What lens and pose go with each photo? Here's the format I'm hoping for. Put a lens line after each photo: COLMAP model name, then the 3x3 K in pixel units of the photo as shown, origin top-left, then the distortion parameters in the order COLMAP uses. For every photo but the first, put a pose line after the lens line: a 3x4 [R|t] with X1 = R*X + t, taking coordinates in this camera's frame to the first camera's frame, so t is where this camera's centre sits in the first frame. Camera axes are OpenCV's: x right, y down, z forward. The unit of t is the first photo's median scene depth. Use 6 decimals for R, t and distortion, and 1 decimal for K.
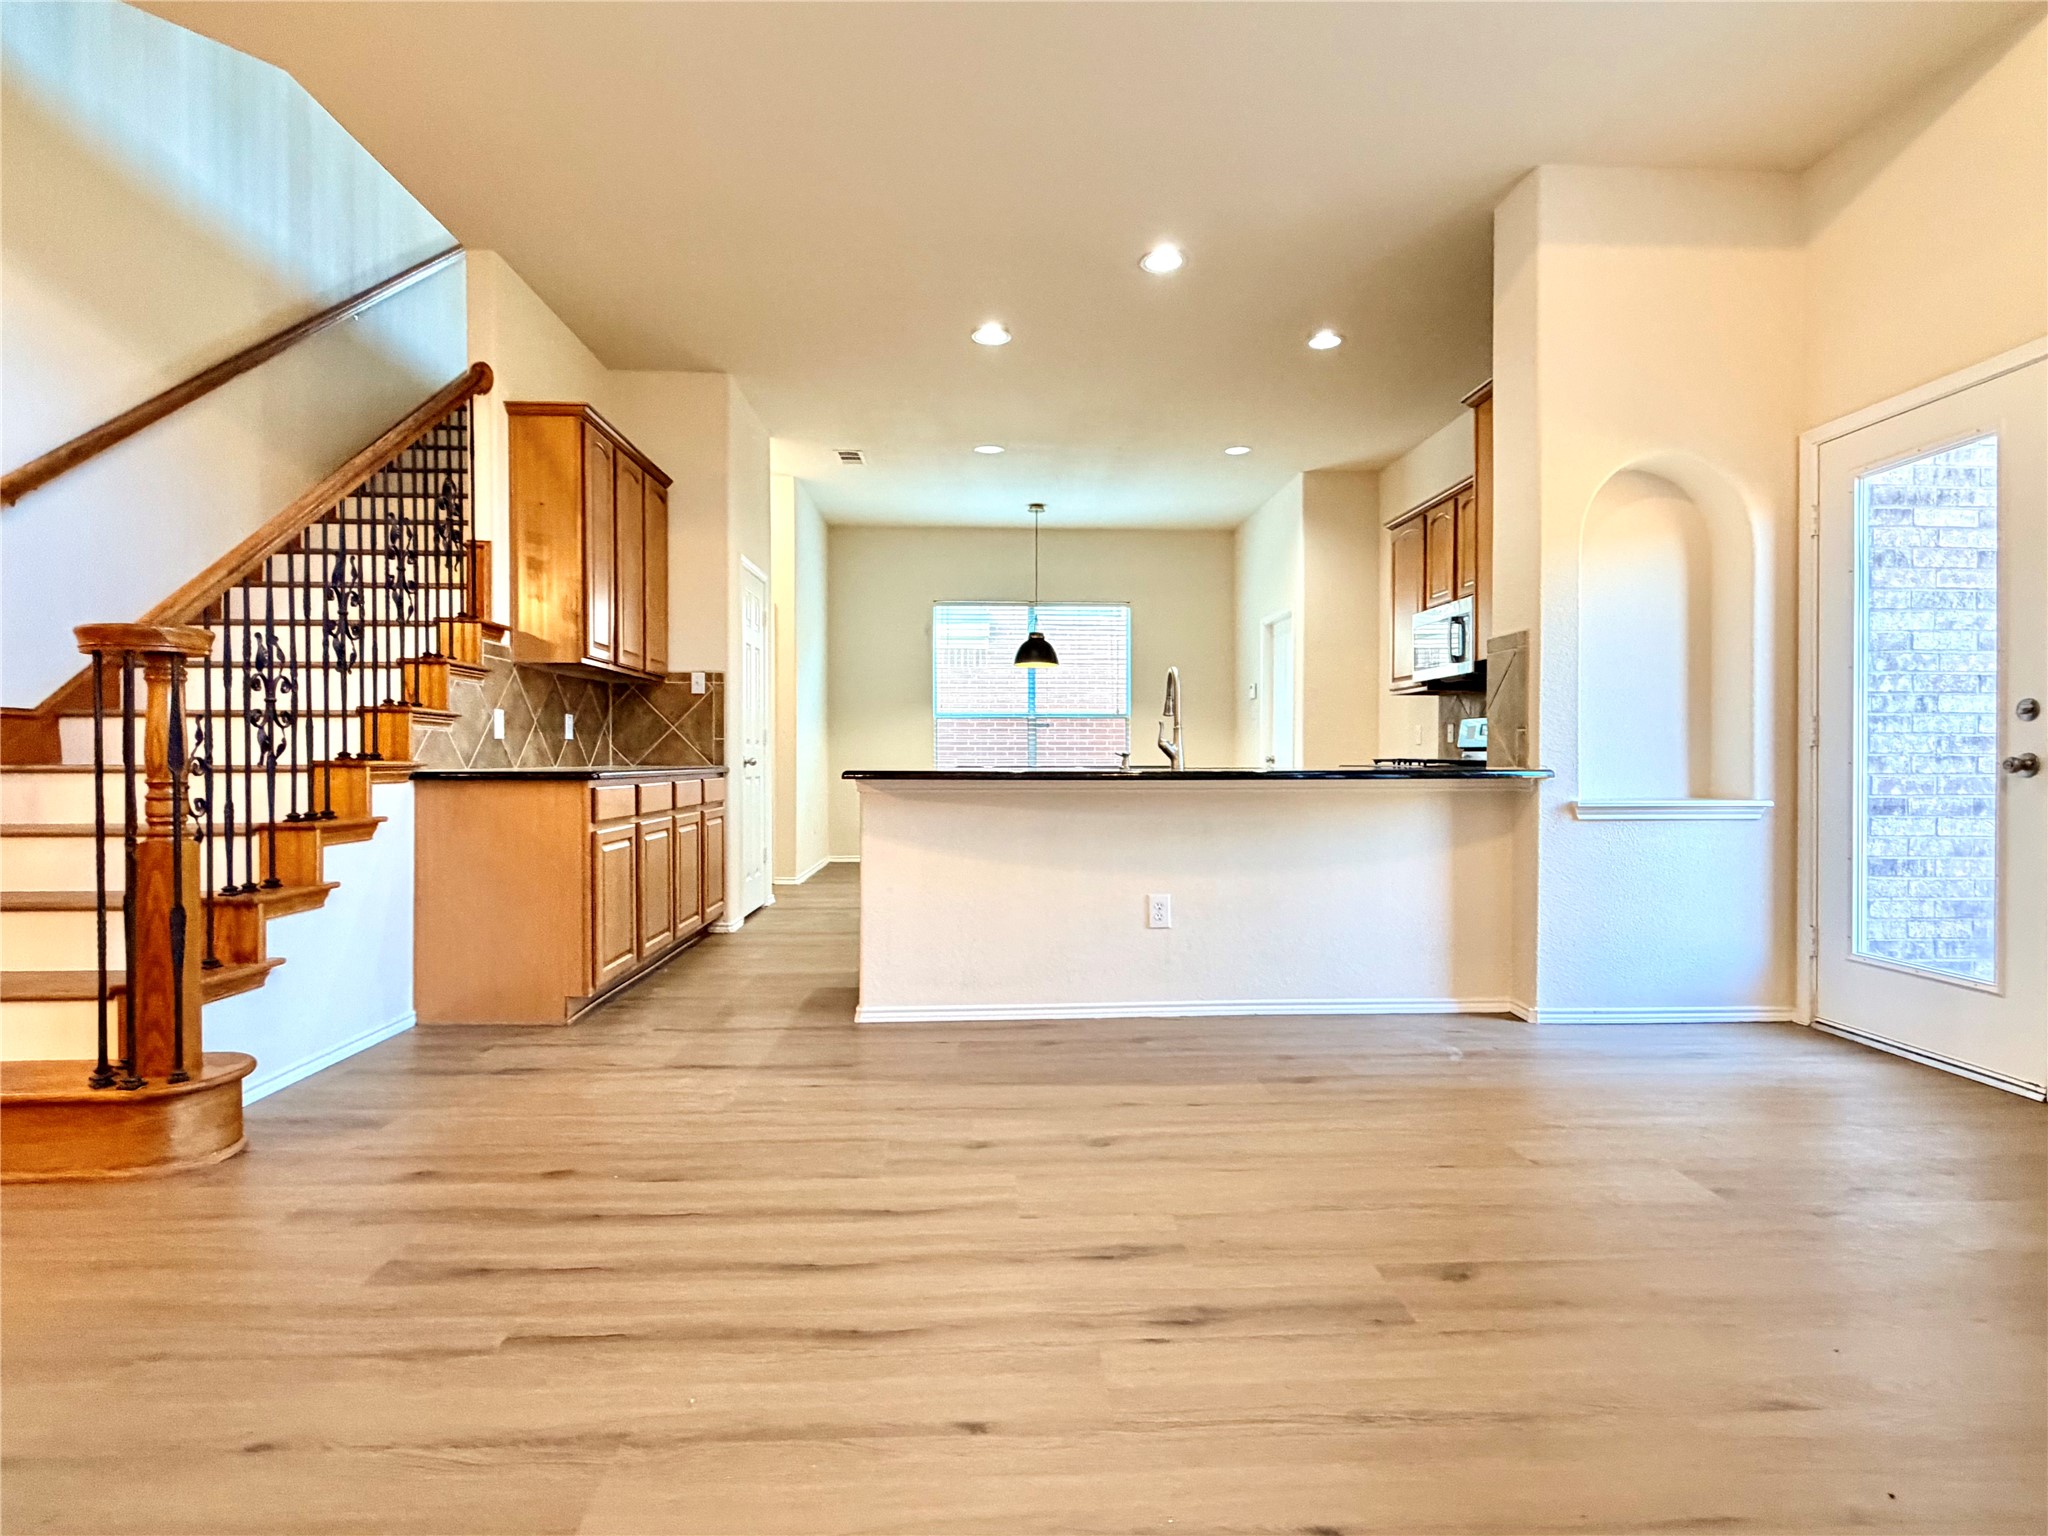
lens RADIAL K [[1039.8, 0, 1024.0], [0, 1039.8, 768.0], [0, 0, 1]] dist [-0.000330, 0.000877]
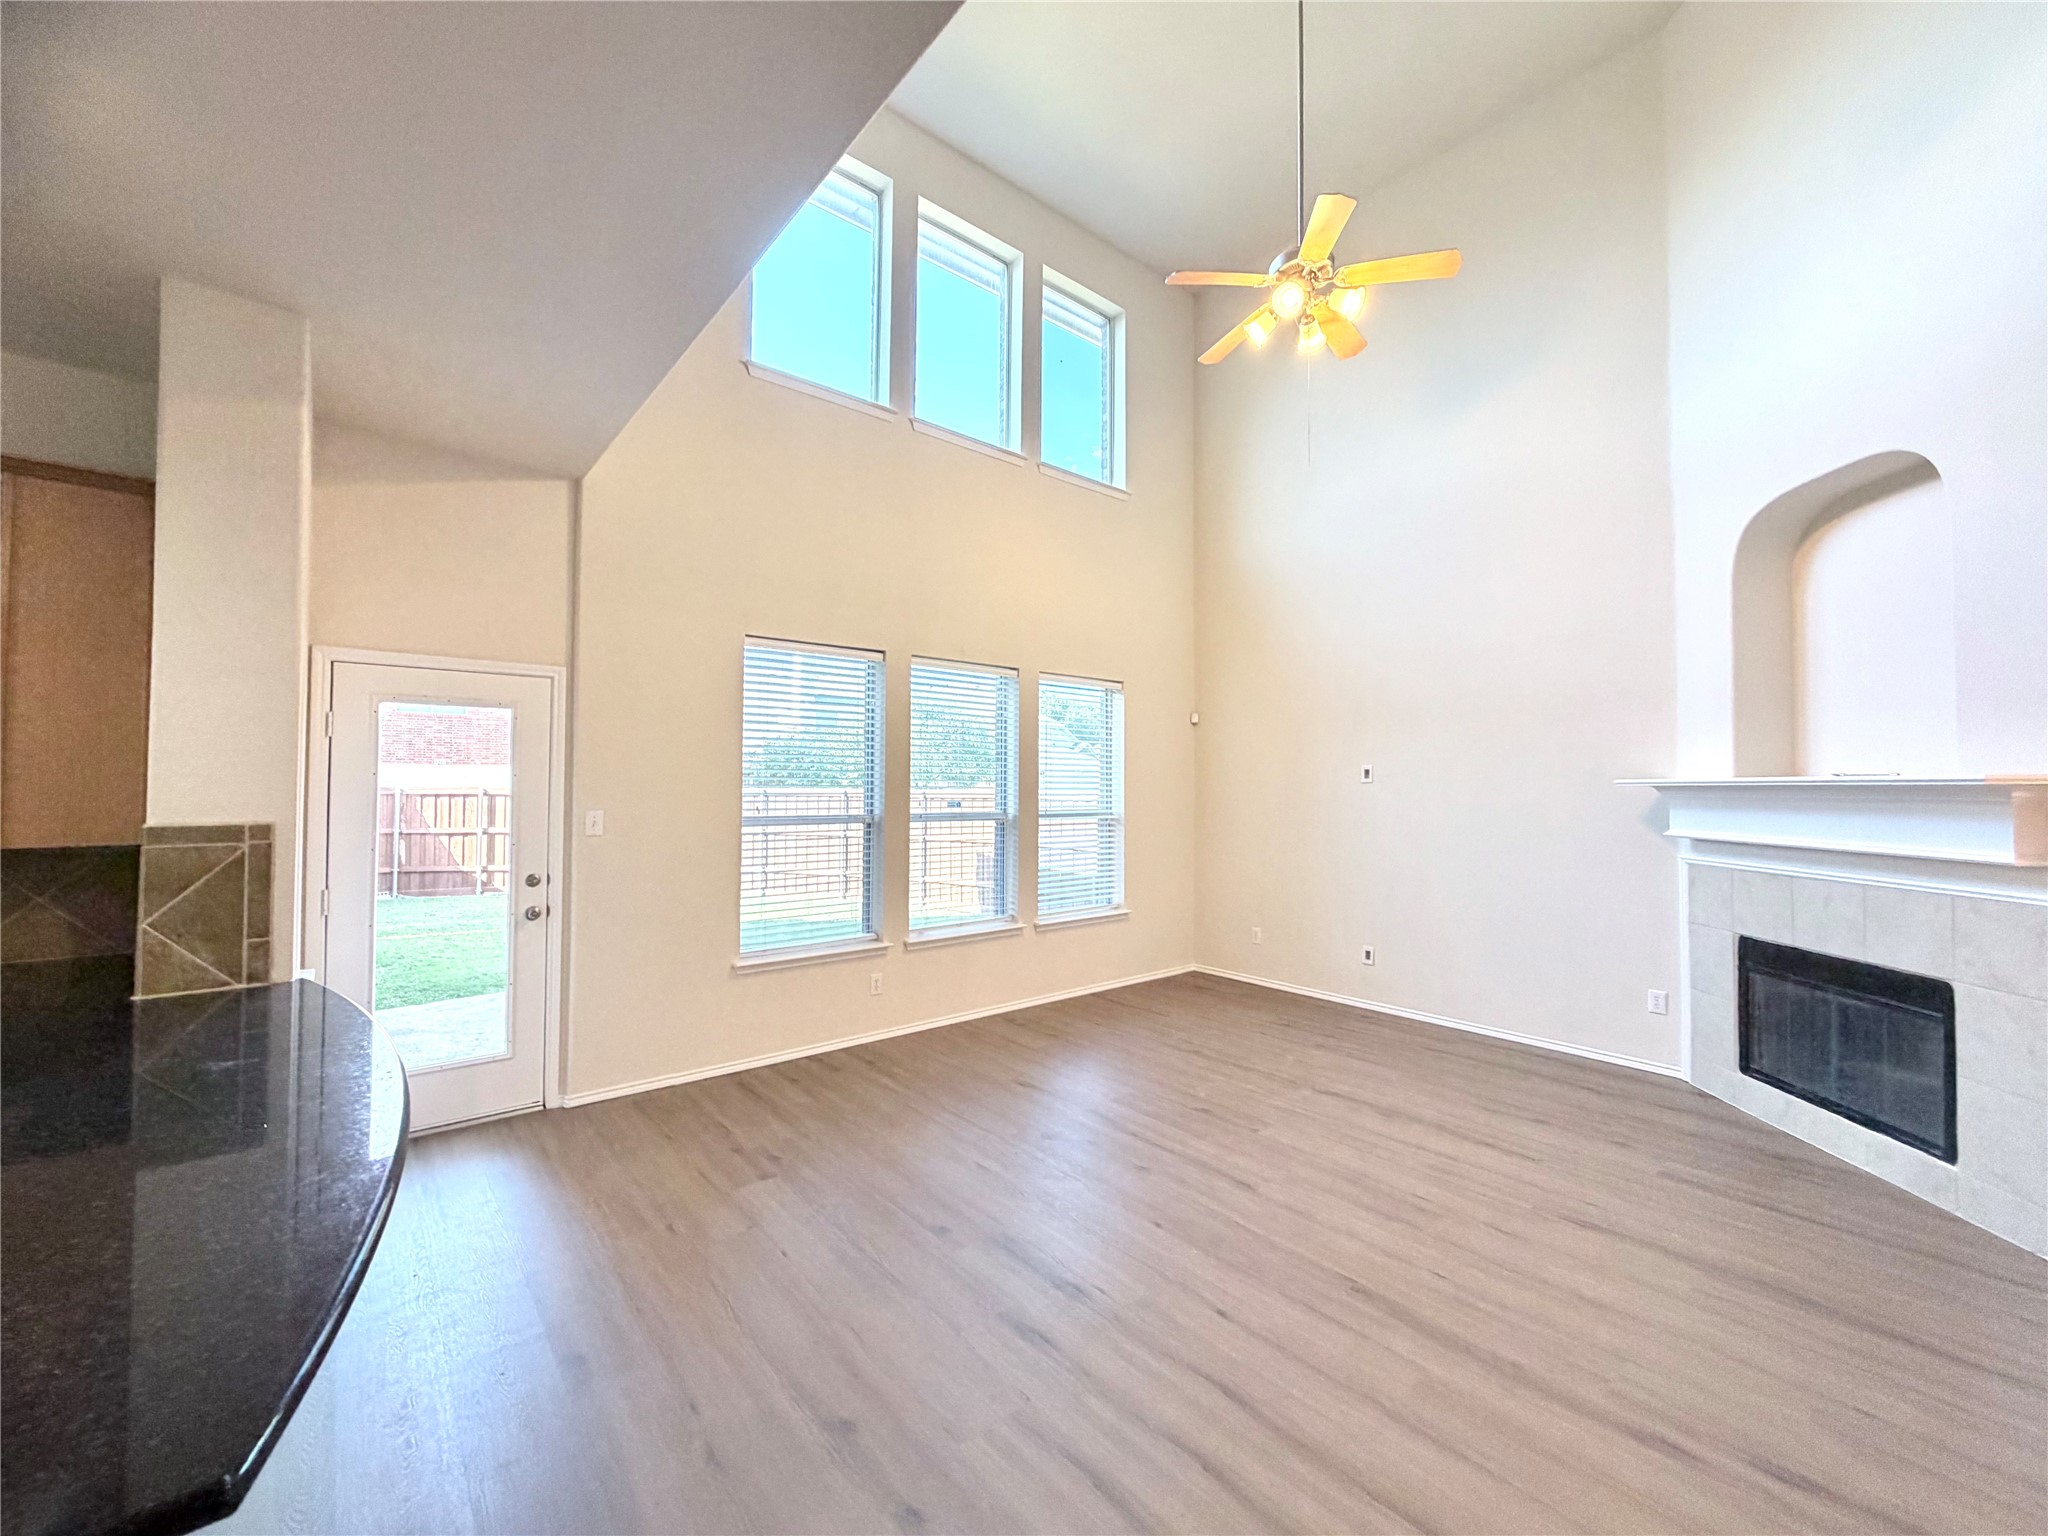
lens RADIAL K [[815.2, 0, 1016.9], [0, 815.2, 768.7], [0, 0, 1]] dist [0.000265, -0.000020]
pose [[-0.605470, 0.015087, 0.795725, -0.409543], [0.001326, 0.999838, -0.017948, -0.154722], [-0.795867, -0.009812, -0.605392, 0.857681]]
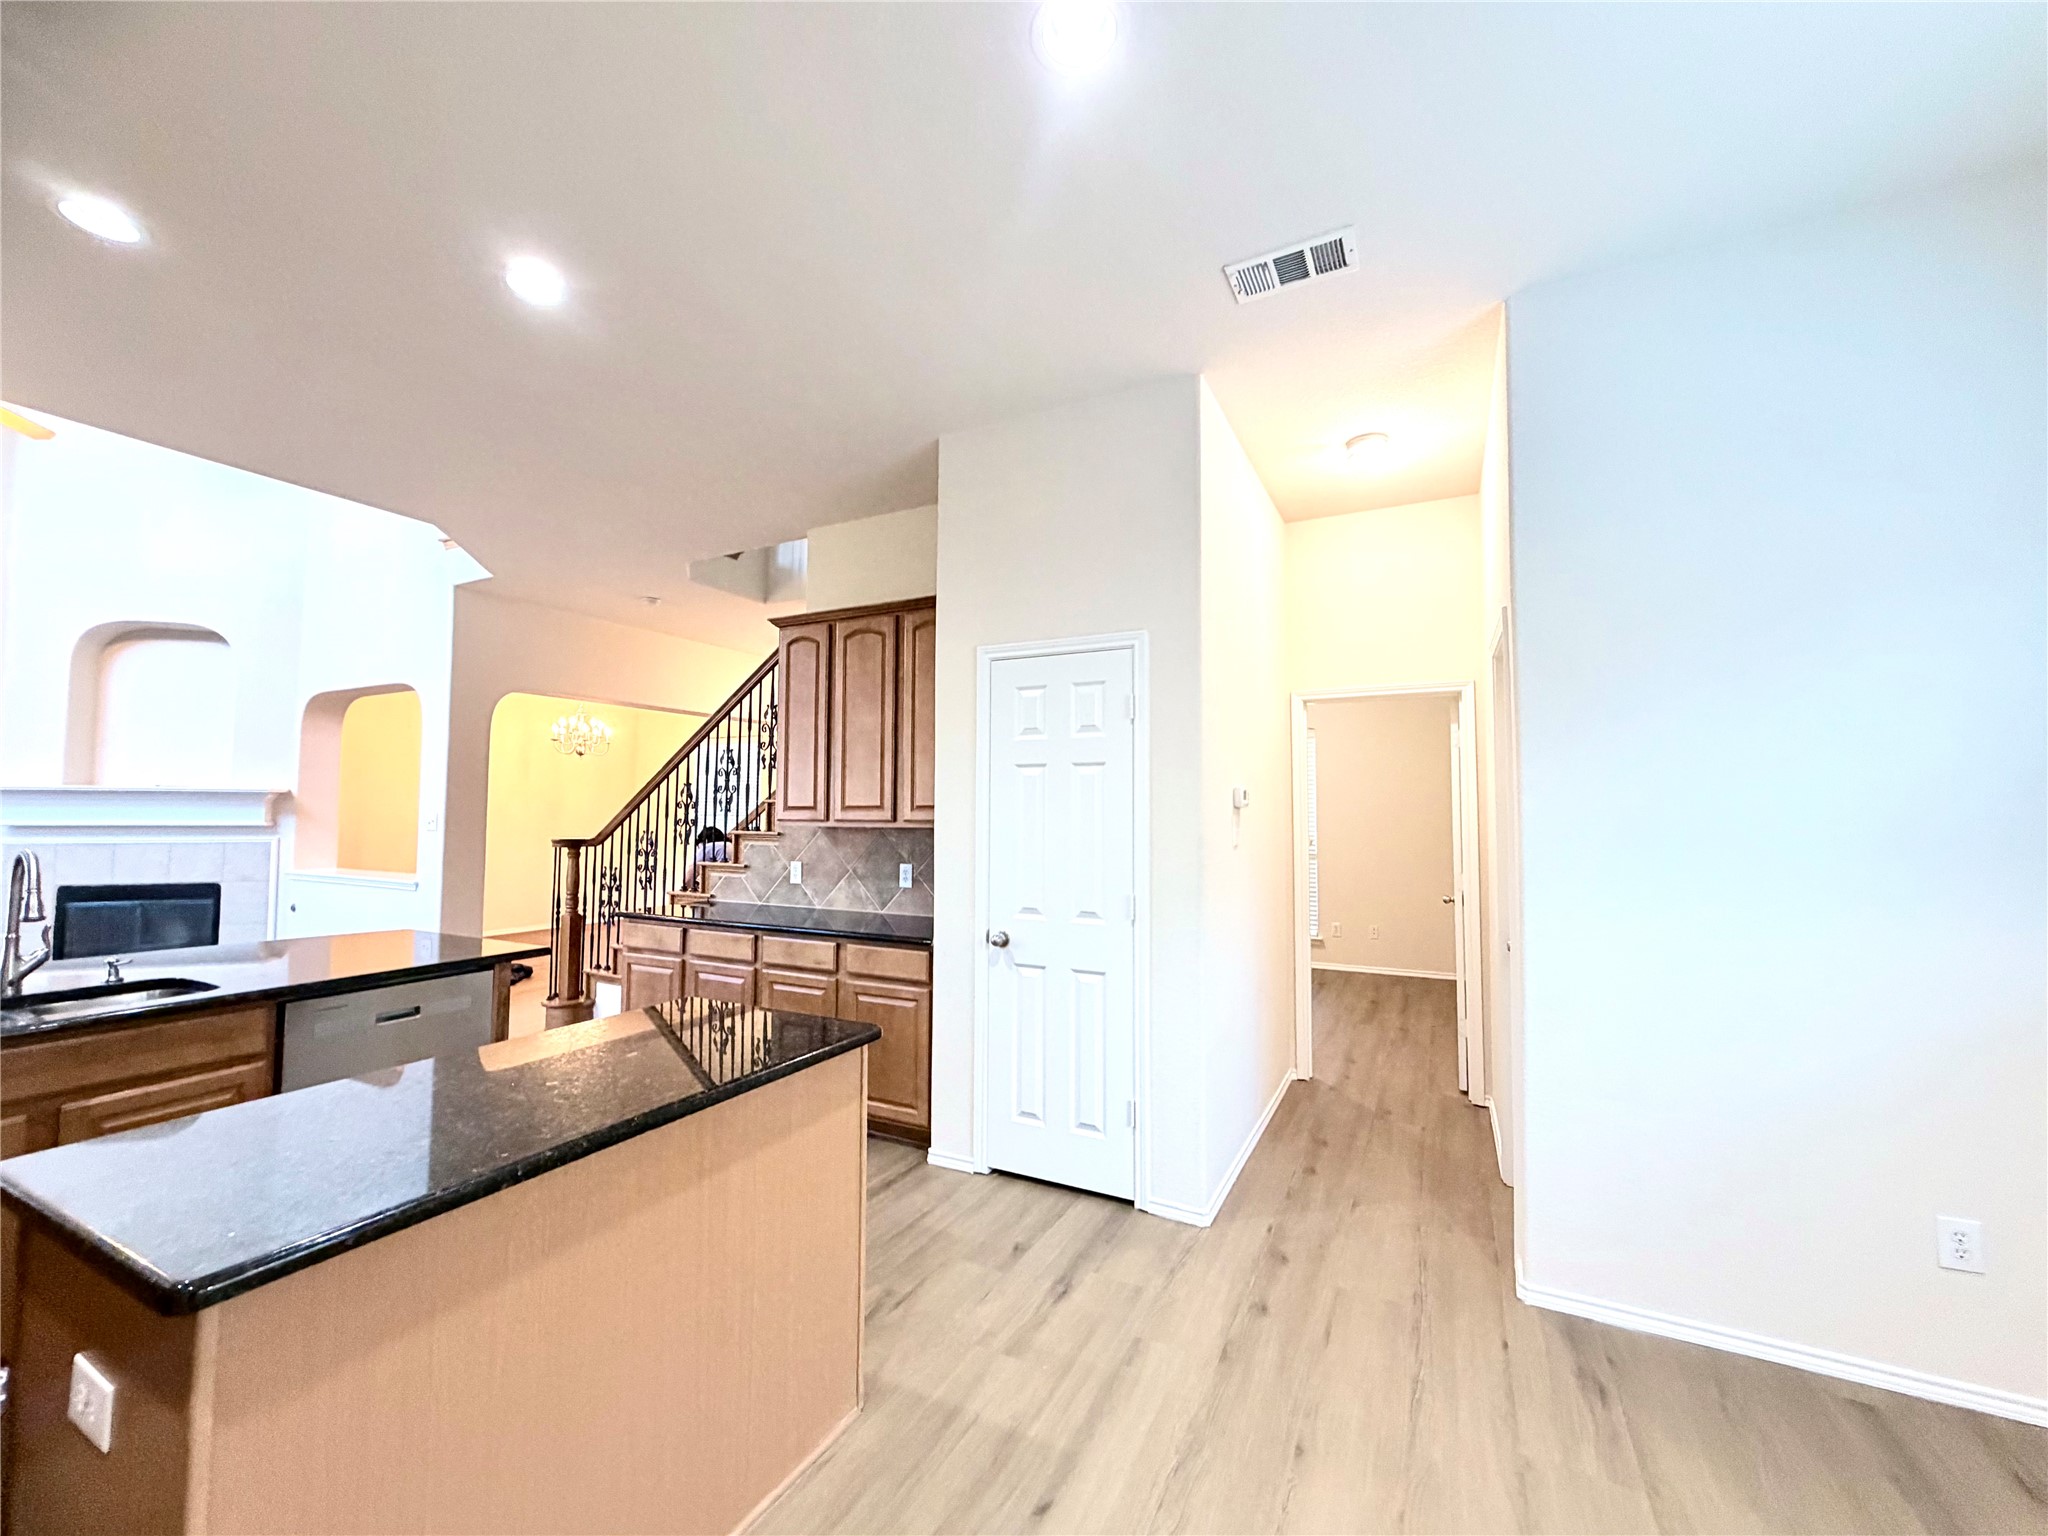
lens RADIAL K [[819.5, 0, 1016.2], [0, 819.5, 768.9], [0, 0, 1]] dist [-0.000696, 0.000033]
pose [[-0.499712, -0.049466, -0.864778, 0.304658], [-0.013142, 0.998686, -0.049531, -0.137978], [0.866092, -0.013386, -0.499706, 1.918972]]
